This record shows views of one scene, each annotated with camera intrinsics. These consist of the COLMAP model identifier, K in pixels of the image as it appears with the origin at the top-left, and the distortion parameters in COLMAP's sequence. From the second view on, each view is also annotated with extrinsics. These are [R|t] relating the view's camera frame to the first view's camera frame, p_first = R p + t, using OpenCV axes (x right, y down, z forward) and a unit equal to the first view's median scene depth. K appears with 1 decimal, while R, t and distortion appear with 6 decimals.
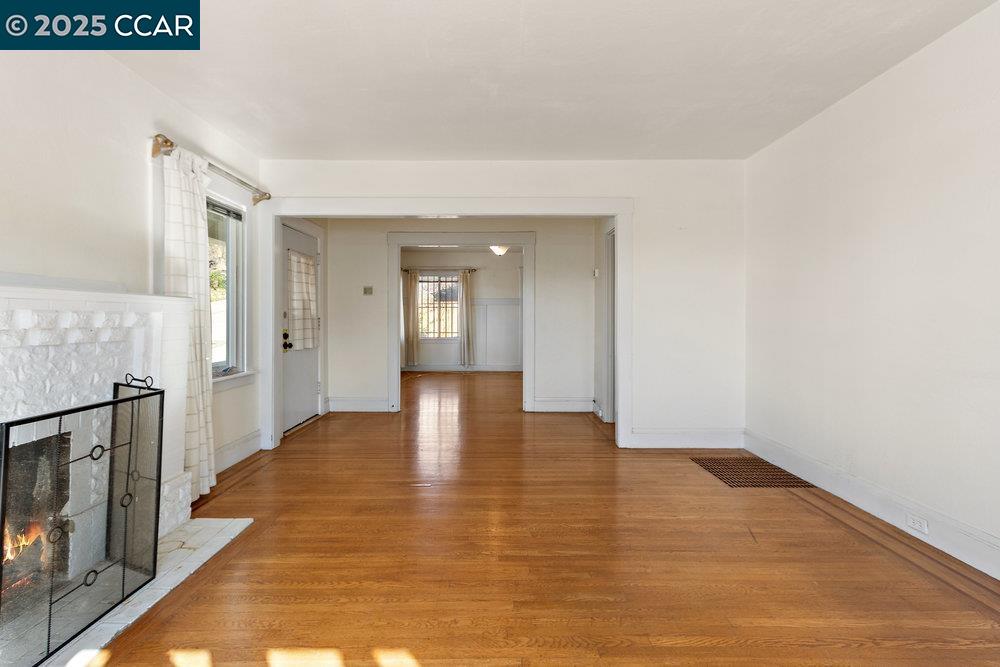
lens RADIAL K [[467.8, 0, 498.9], [0, 467.8, 321.7], [0, 0, 1]] dist [0.002347, 0.000095]
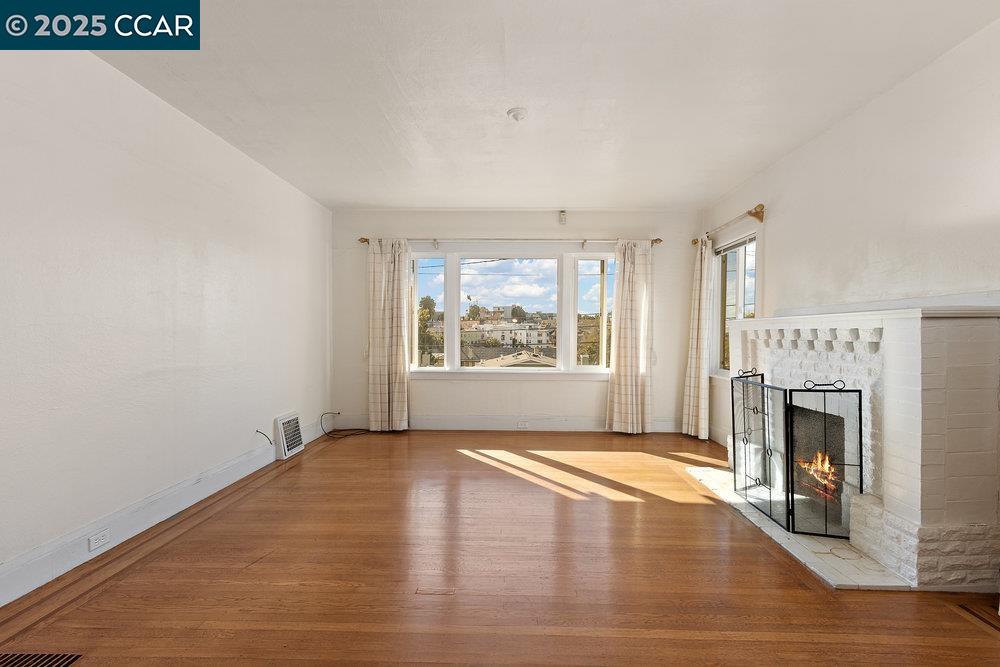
lens RADIAL K [[477.0, 0, 499.9], [0, 477.0, 341.9], [0, 0, 1]] dist [0.000812, 0.000166]
pose [[-0.999325, 0.002966, 0.036607, 0.025468], [0.003820, 0.999722, 0.023287, 0.000888], [-0.036527, 0.023411, -0.999058, 1.901283]]
